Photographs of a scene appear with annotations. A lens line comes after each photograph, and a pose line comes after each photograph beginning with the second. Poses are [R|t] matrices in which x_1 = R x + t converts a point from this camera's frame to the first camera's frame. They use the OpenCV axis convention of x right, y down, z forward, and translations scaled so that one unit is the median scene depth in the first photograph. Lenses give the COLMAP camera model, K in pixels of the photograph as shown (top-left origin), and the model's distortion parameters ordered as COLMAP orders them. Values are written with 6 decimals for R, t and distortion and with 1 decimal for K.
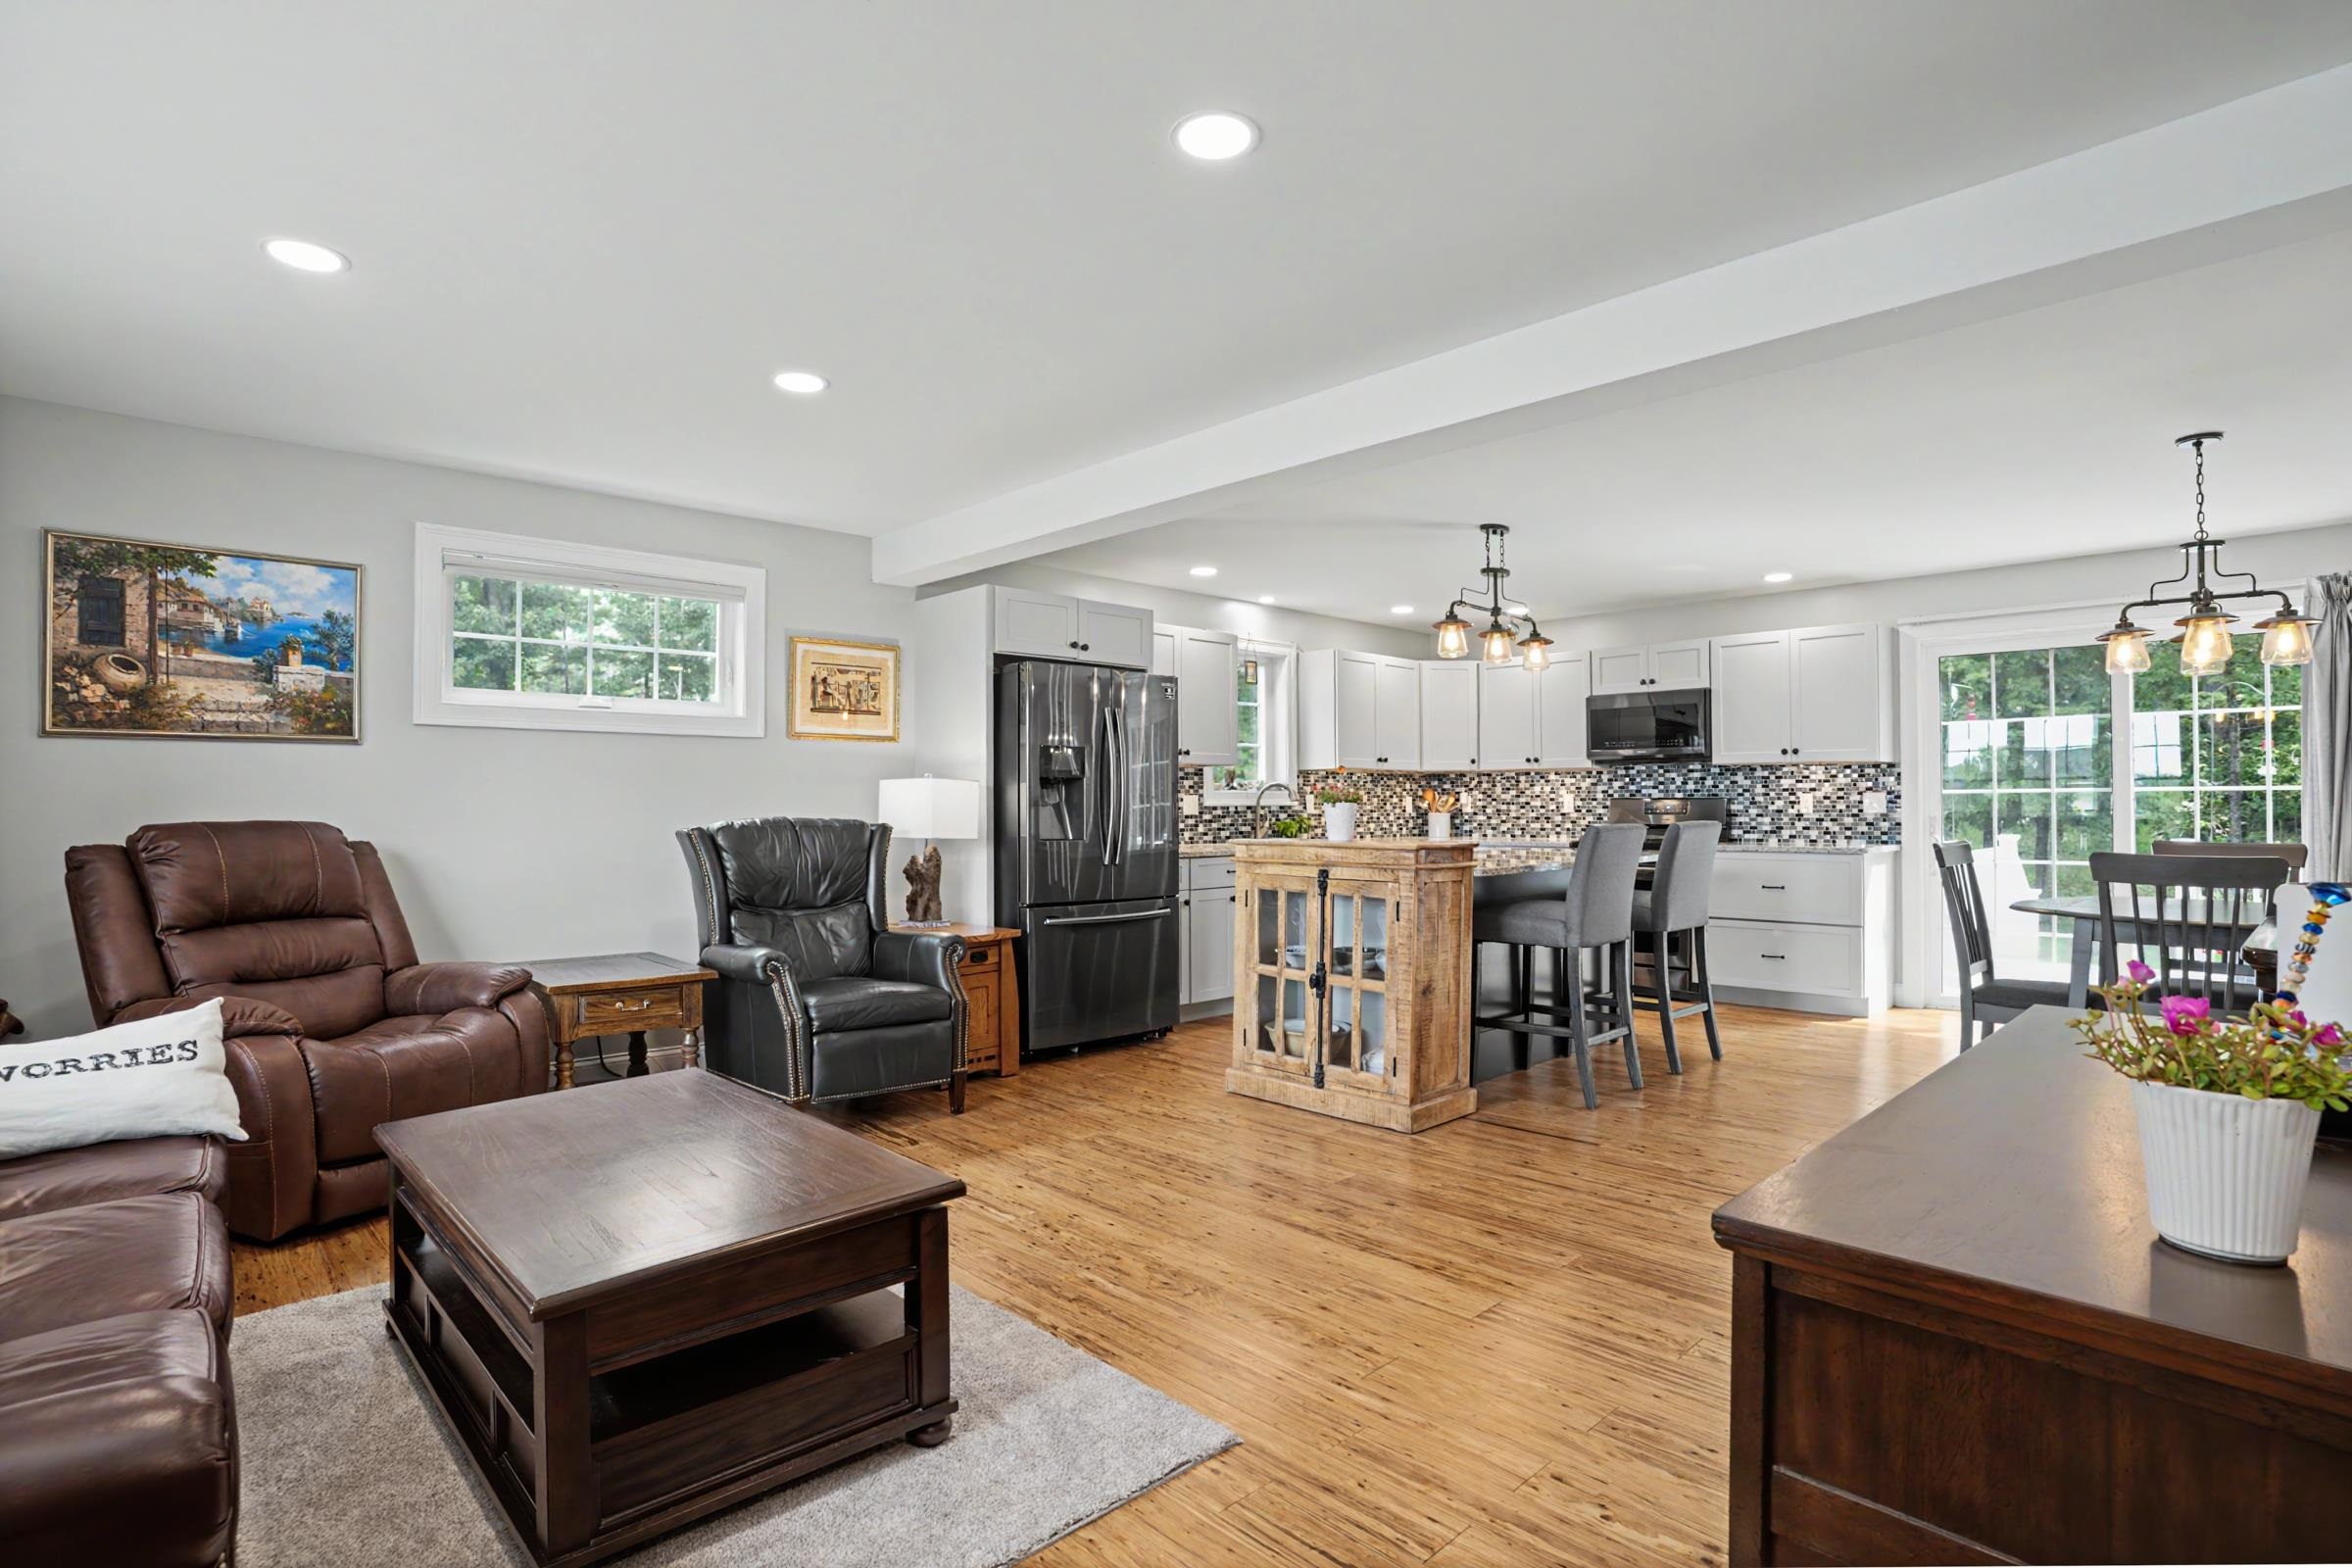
lens RADIAL K [[1162.1, 0, 1208.3], [0, 1162.1, 806.5], [0, 0, 1]] dist [-0.031742, 0.013025]
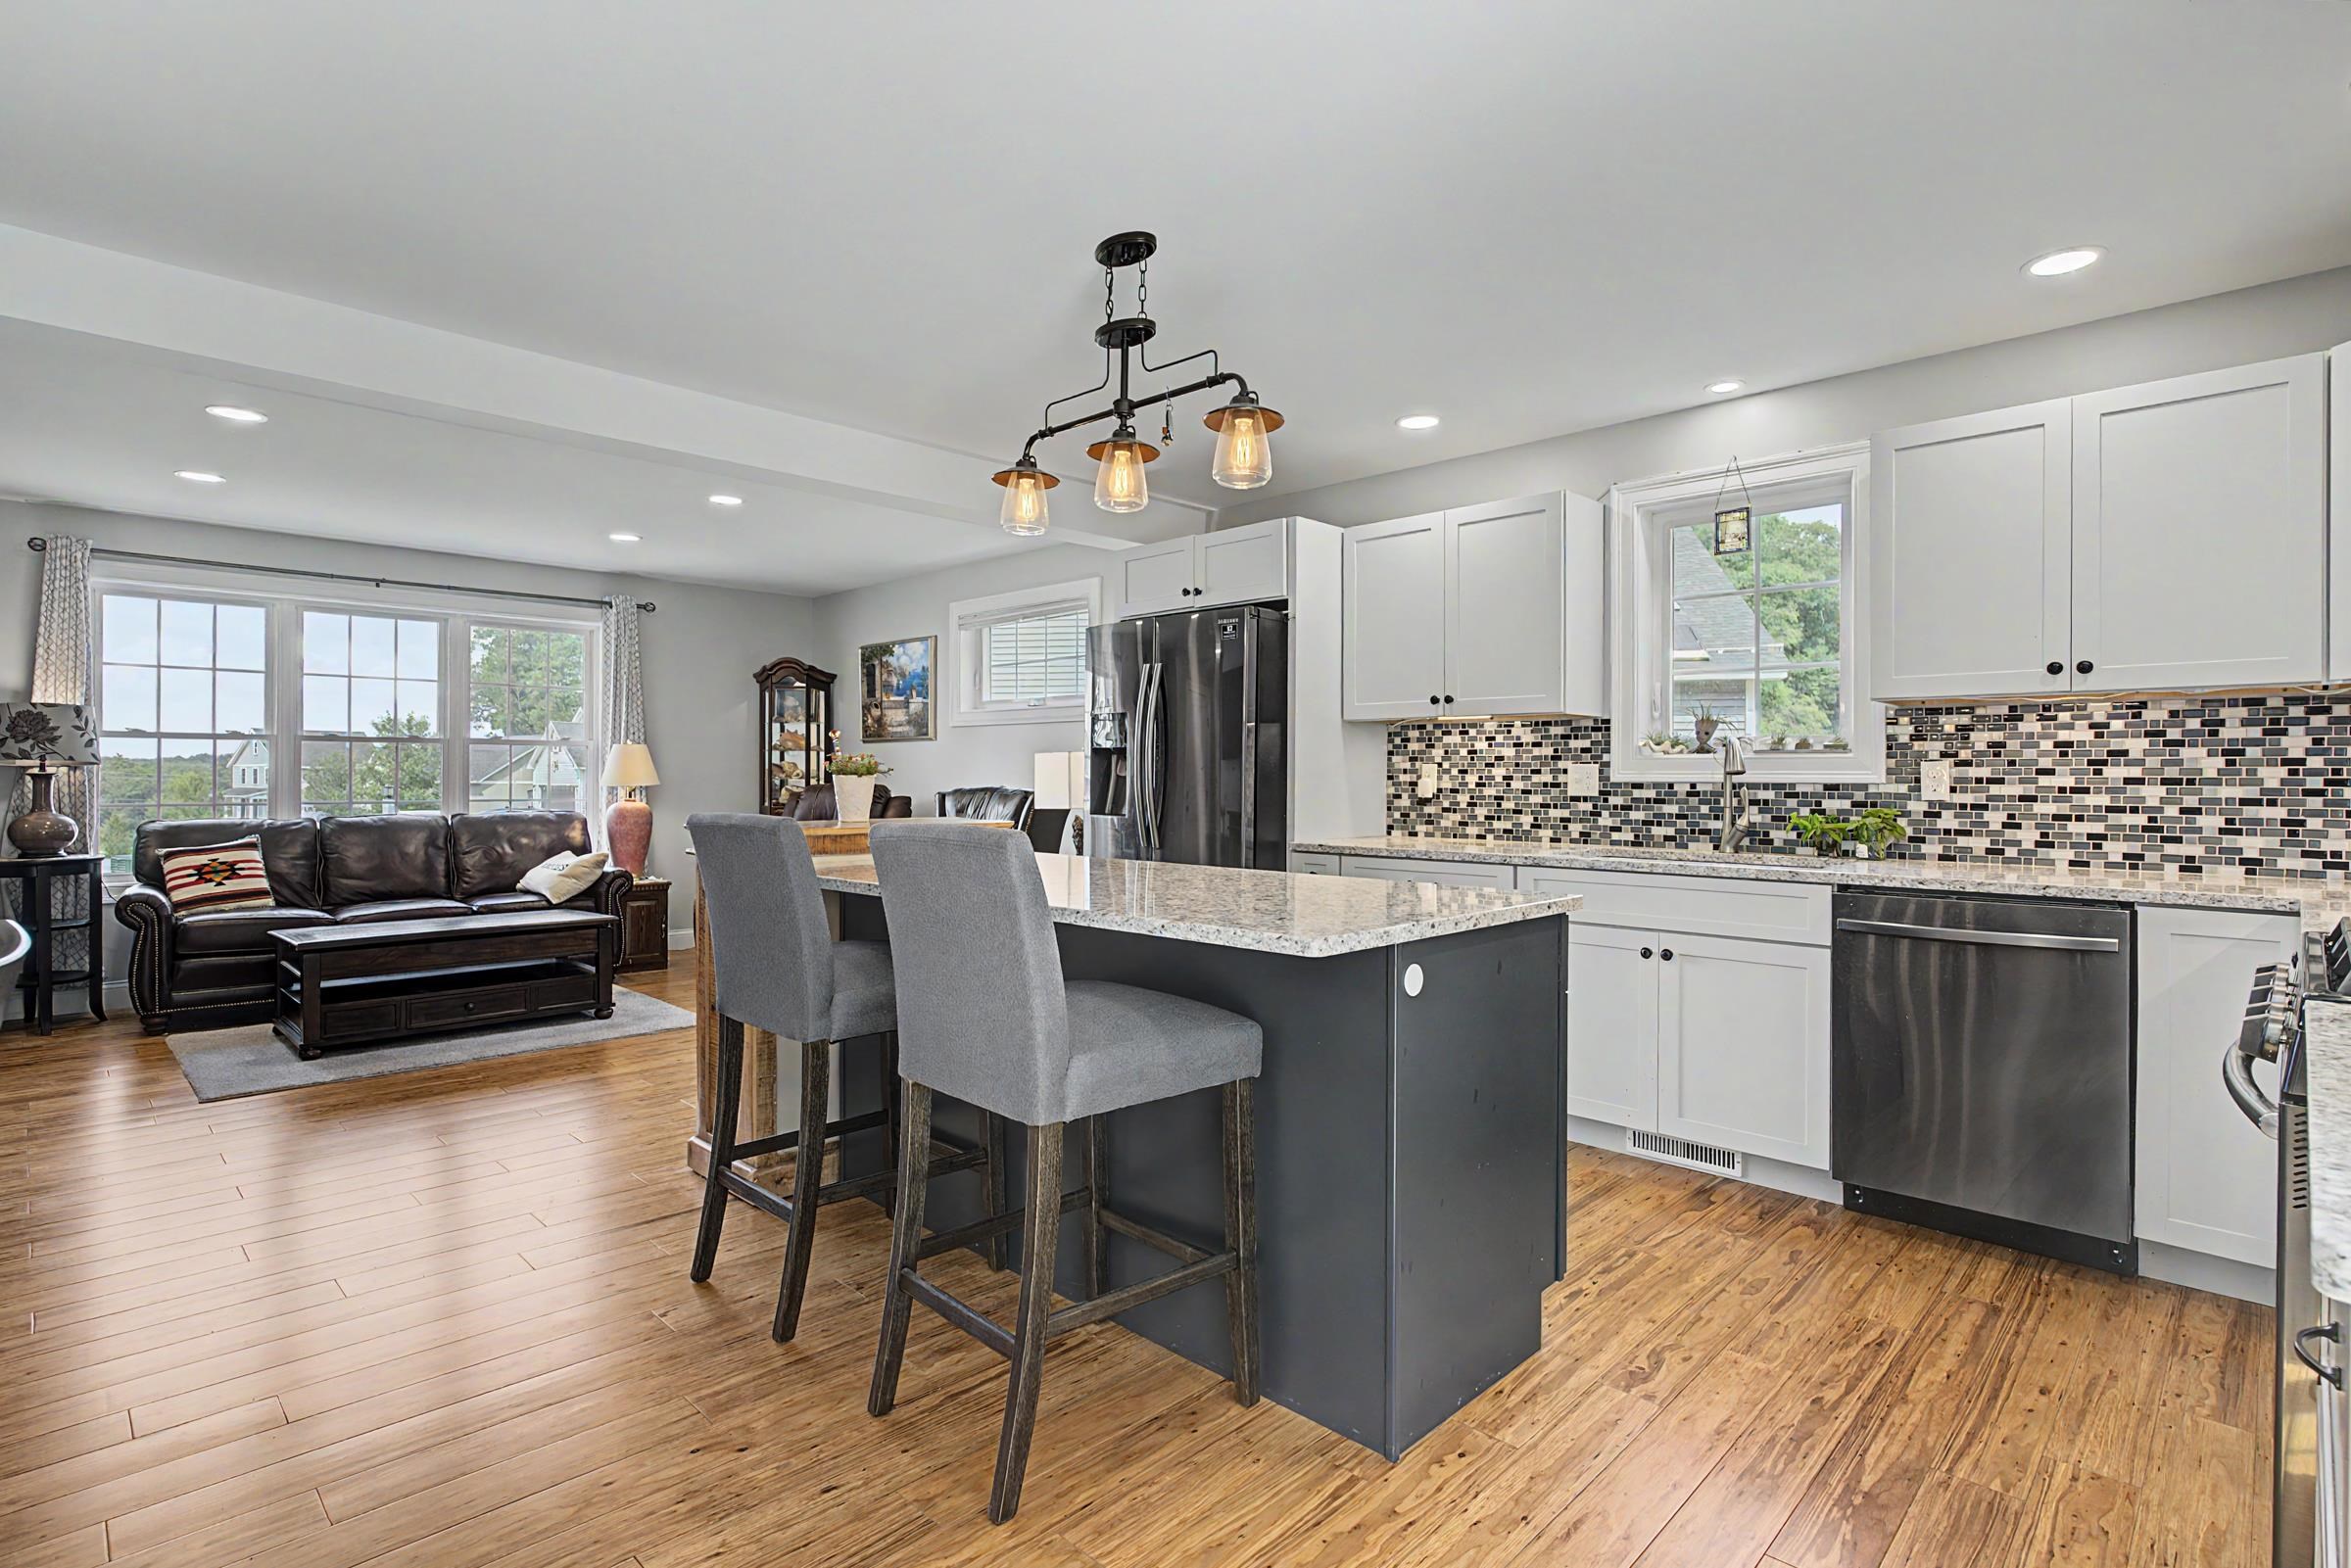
lens RADIAL K [[1135.9, 0, 1166.5], [0, 1135.9, 771.0], [0, 0, 1]] dist [-0.015831, 0.007558]
pose [[0.012243, -0.000551, -0.999925, 0.622170], [-0.006323, 0.999980, -0.000628, -0.004431], [0.999905, 0.006330, 0.012239, 0.834621]]
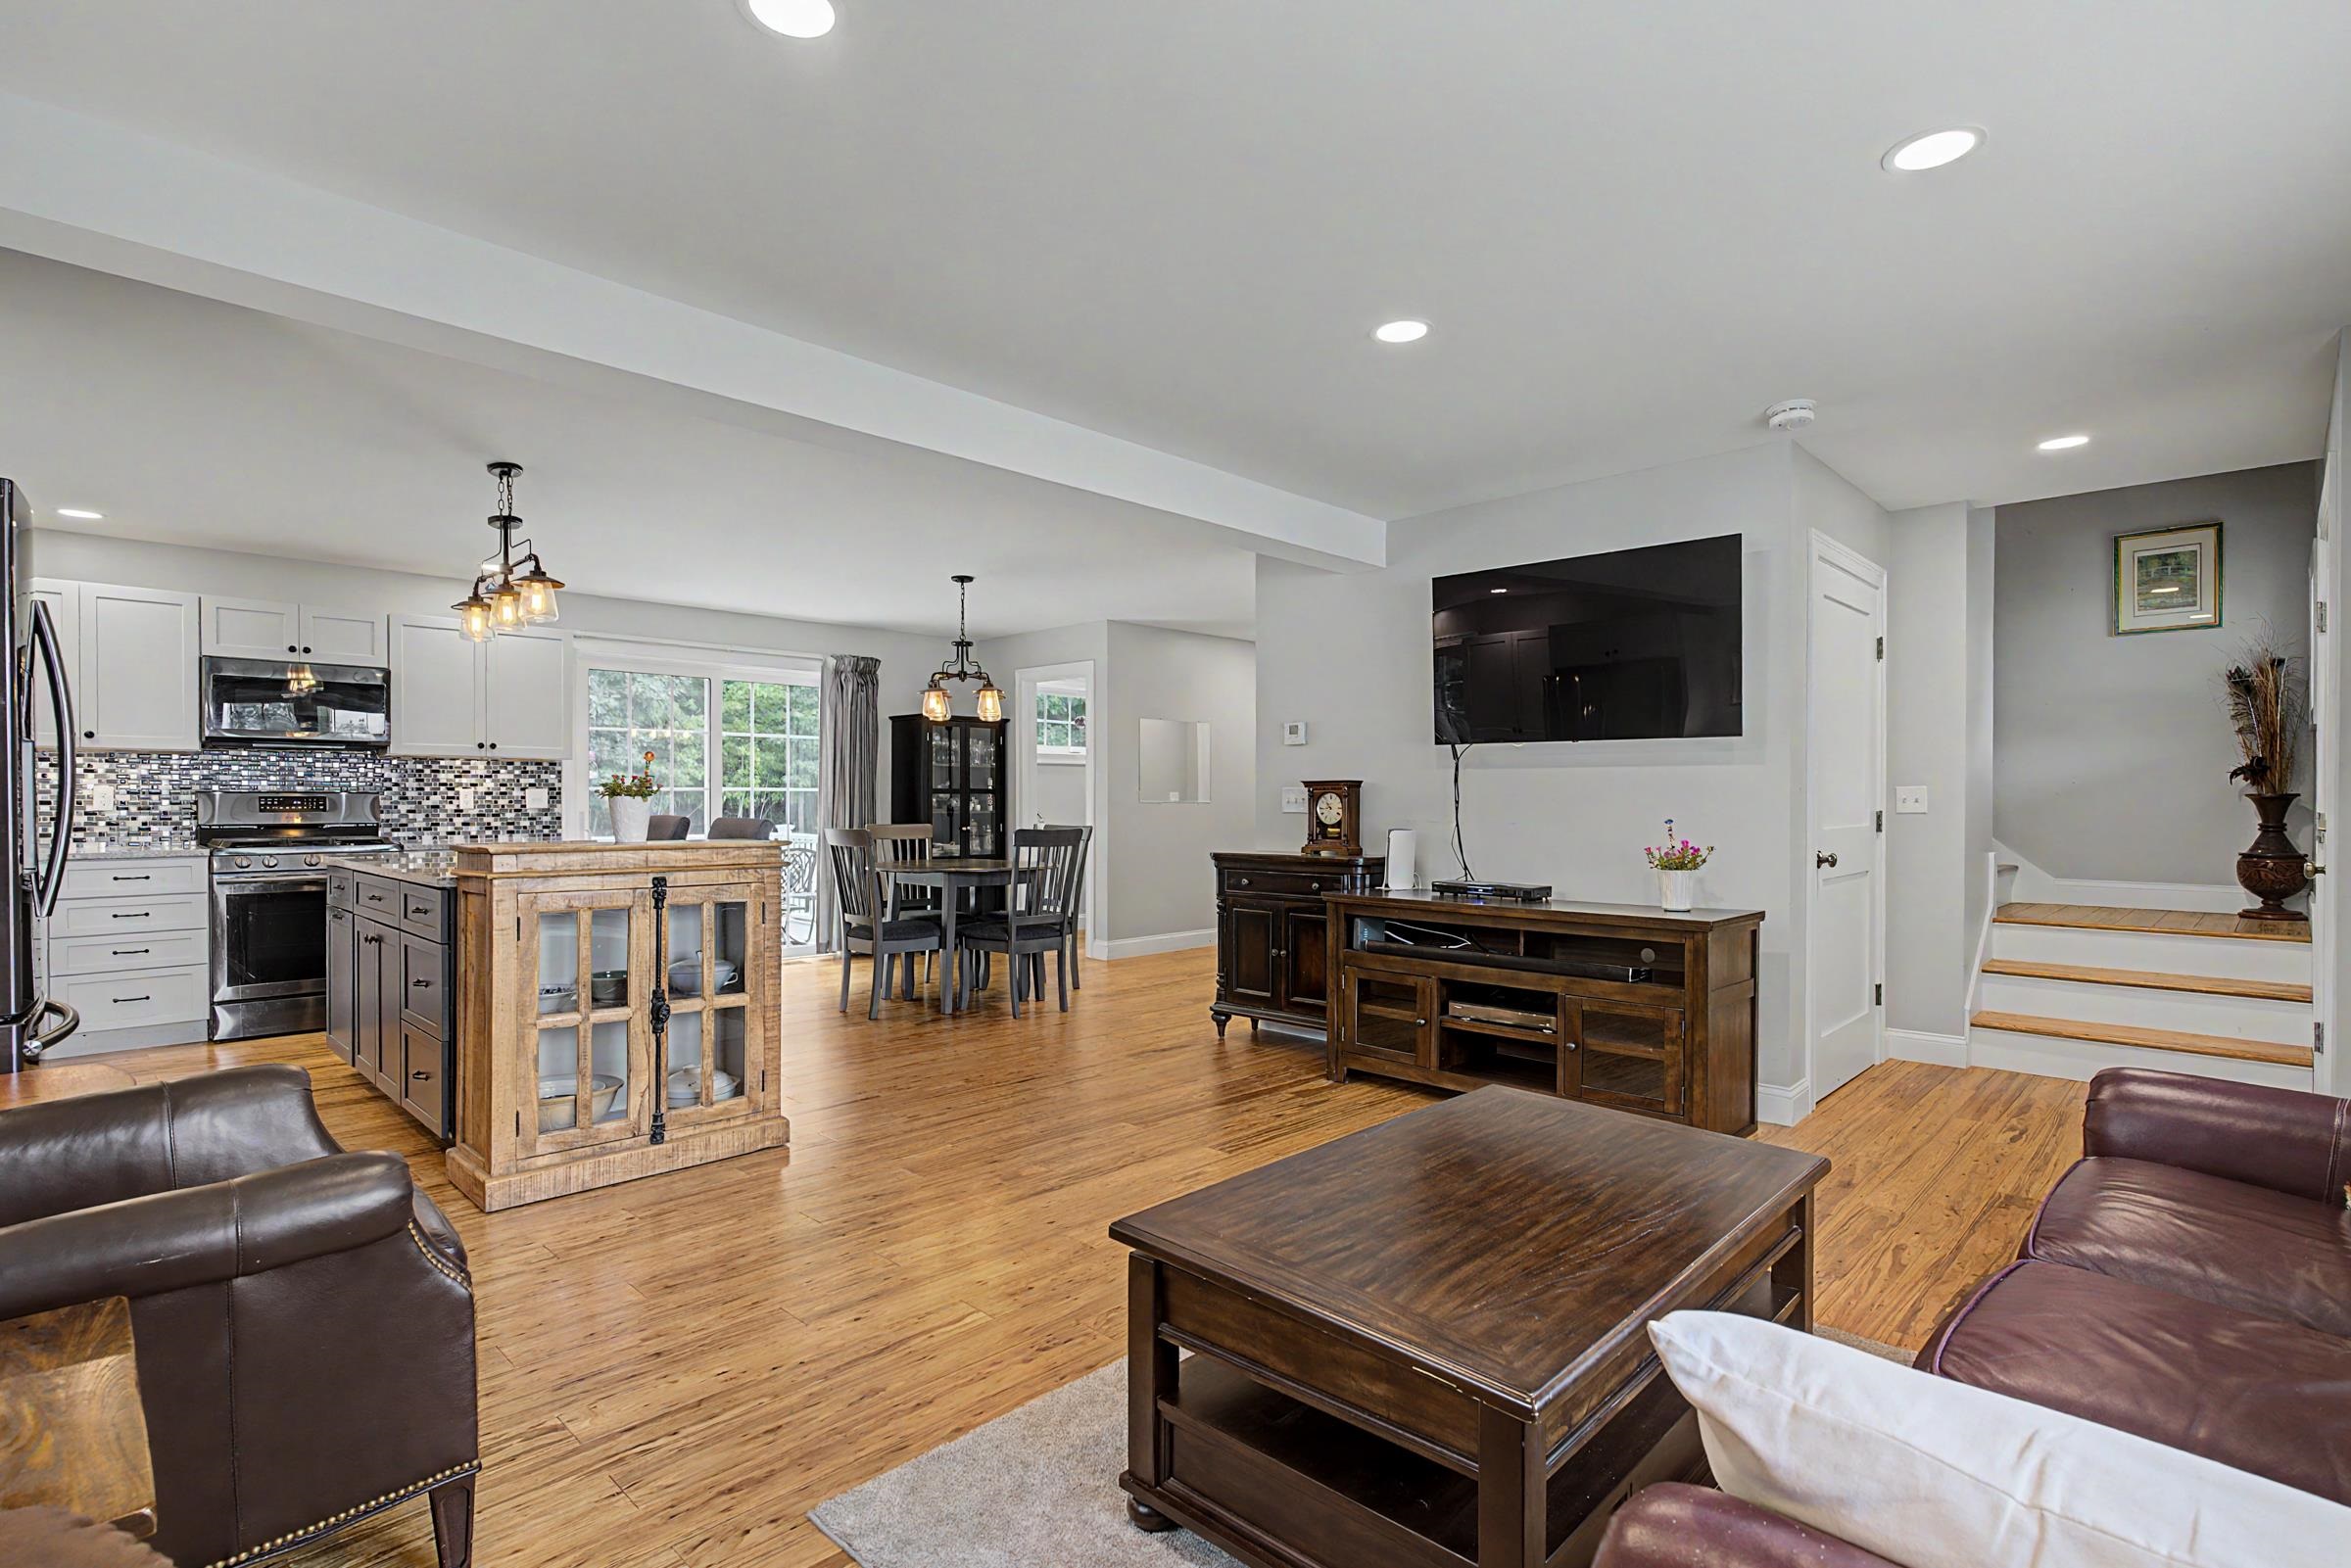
lens RADIAL K [[1135.9, 0, 1172.9], [0, 1135.9, 797.3], [0, 0, 1]] dist [-0.015831, 0.007558]
pose [[-0.016738, 0.004745, 0.999849, -0.476613], [0.001194, 0.999988, -0.004725, 0.001388], [-0.999859, 0.001114, -0.016743, 0.438768]]
